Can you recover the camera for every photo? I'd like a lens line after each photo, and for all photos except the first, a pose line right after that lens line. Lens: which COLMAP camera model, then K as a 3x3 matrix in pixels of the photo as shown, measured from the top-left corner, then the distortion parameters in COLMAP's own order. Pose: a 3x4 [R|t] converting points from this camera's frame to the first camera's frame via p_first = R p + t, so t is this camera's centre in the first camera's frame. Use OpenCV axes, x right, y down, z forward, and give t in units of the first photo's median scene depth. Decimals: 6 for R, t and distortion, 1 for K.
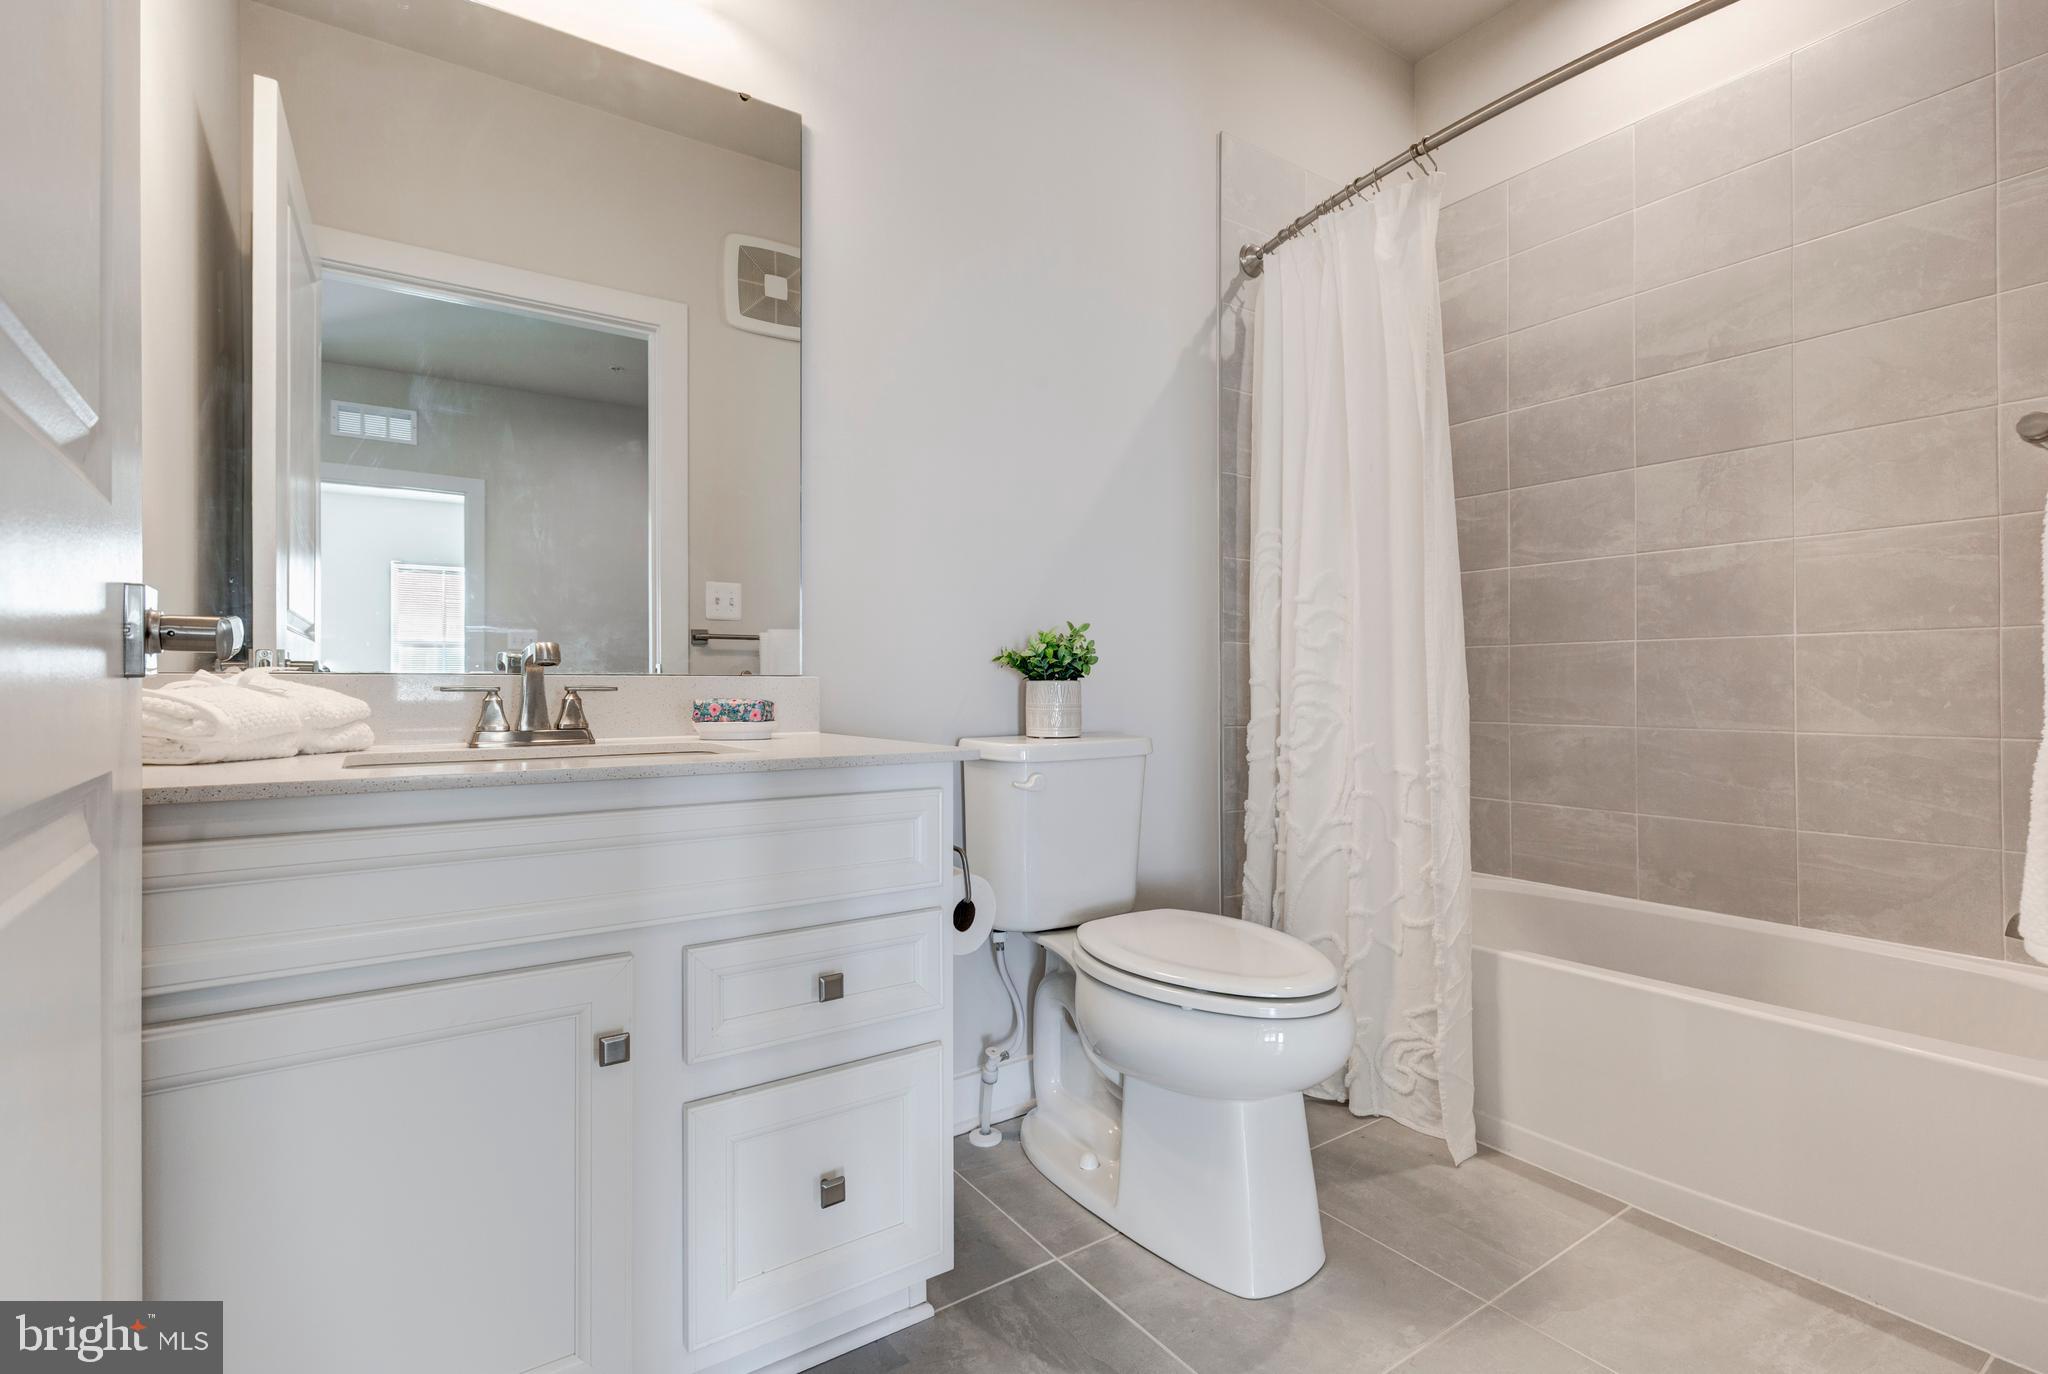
lens RADIAL K [[951.9, 0, 1021.5], [0, 951.9, 696.8], [0, 0, 1]] dist [-0.000568, -0.000138]
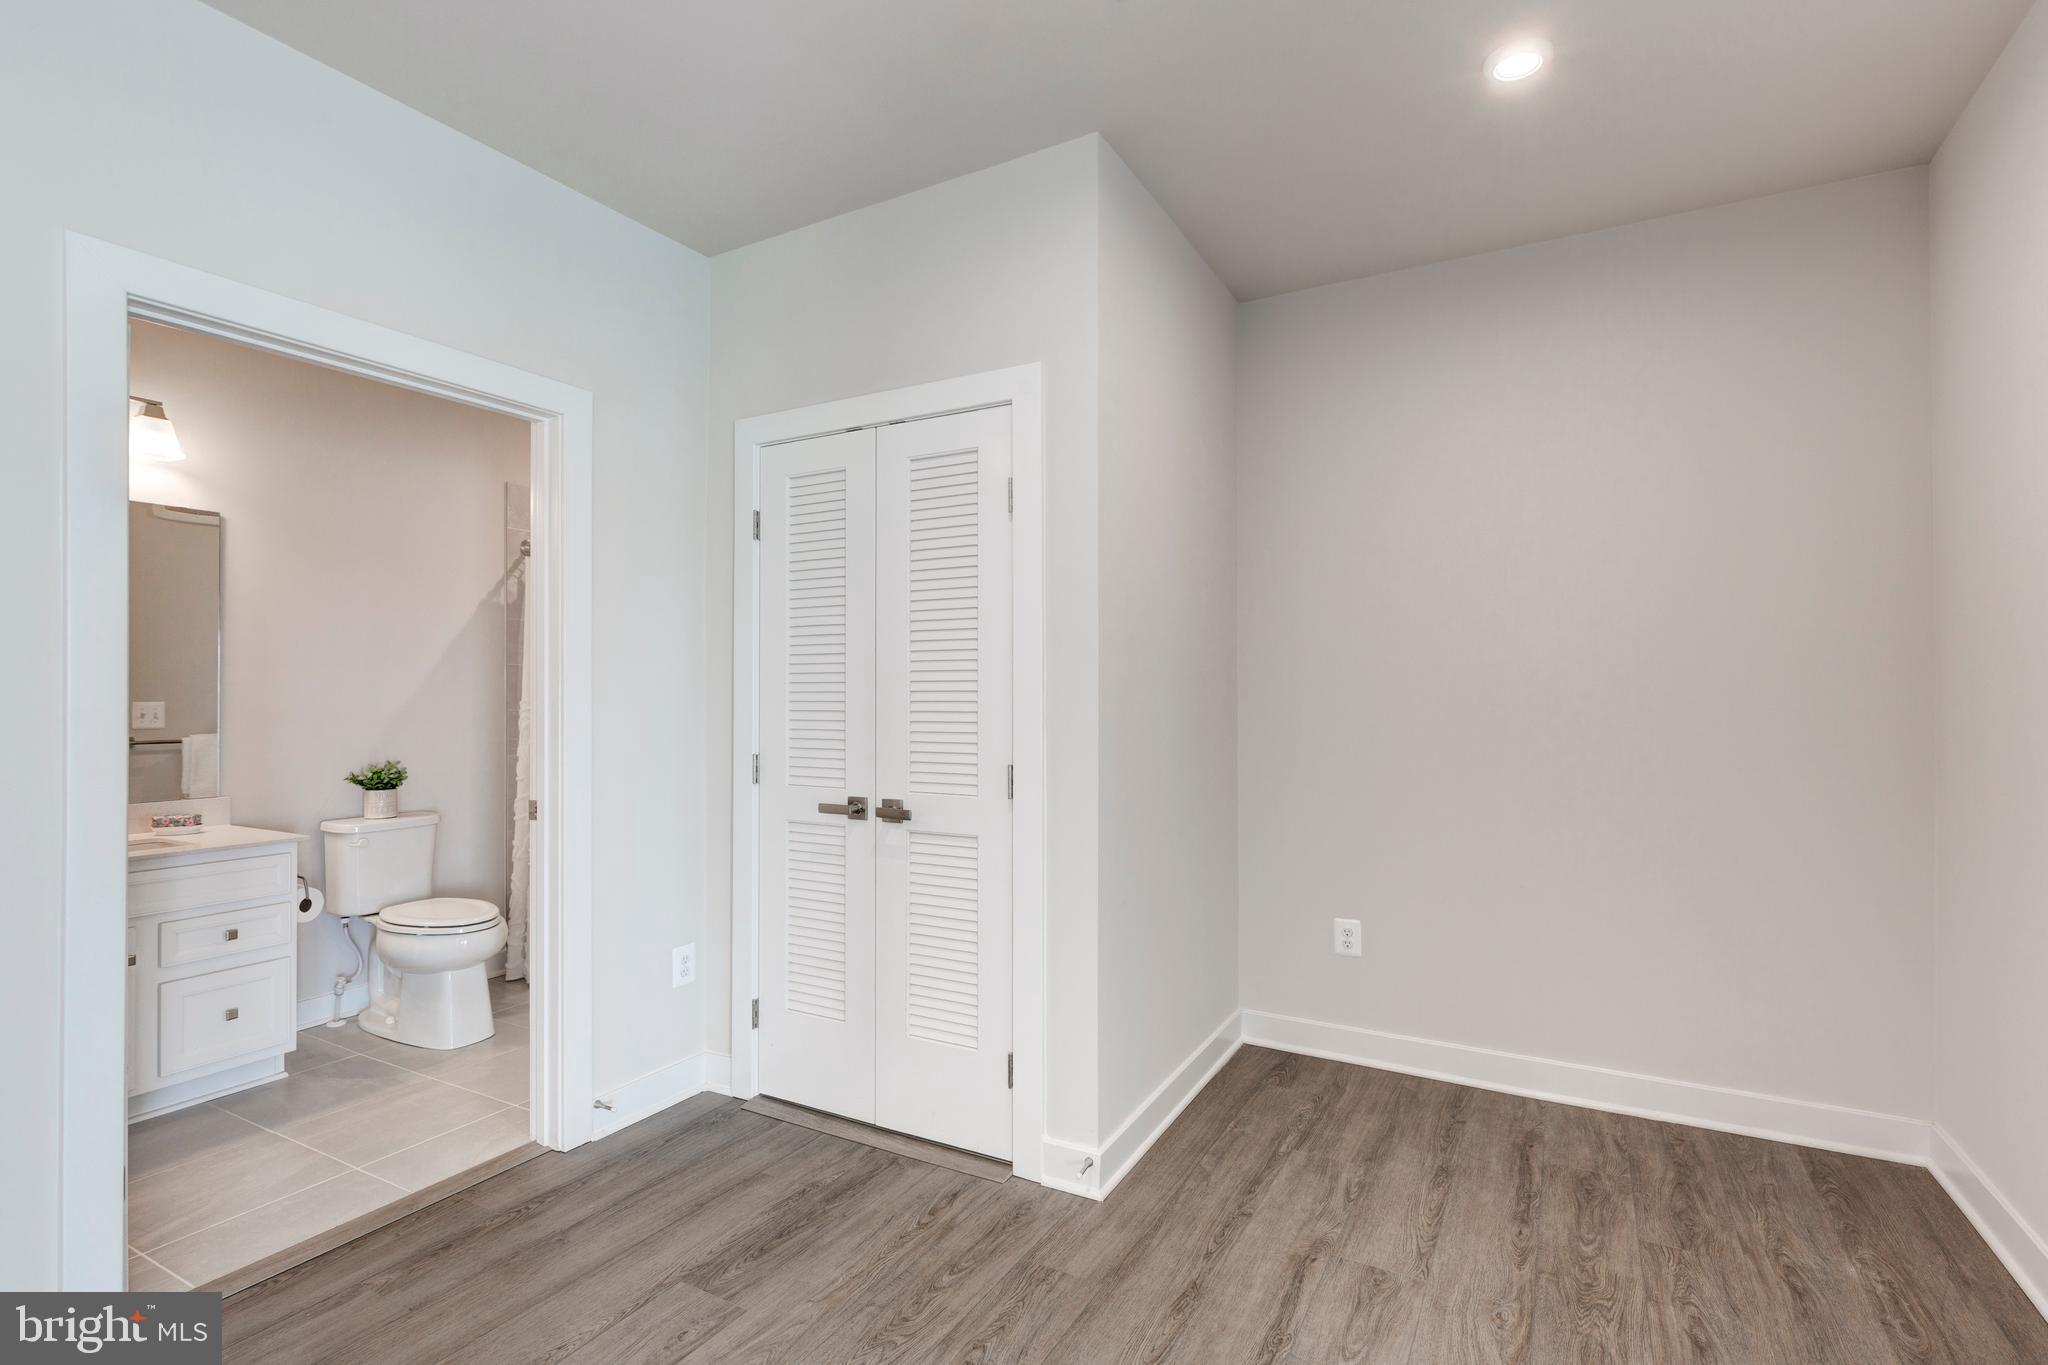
lens RADIAL K [[951.9, 0, 1021.5], [0, 951.9, 692.3], [0, 0, 1]] dist [-0.000568, -0.000138]
pose [[0.891423, -0.000759, 0.453173, 0.332692], [0.008895, 0.999835, -0.015823, -0.180572], [-0.453086, 0.018136, 0.891282, -1.407953]]
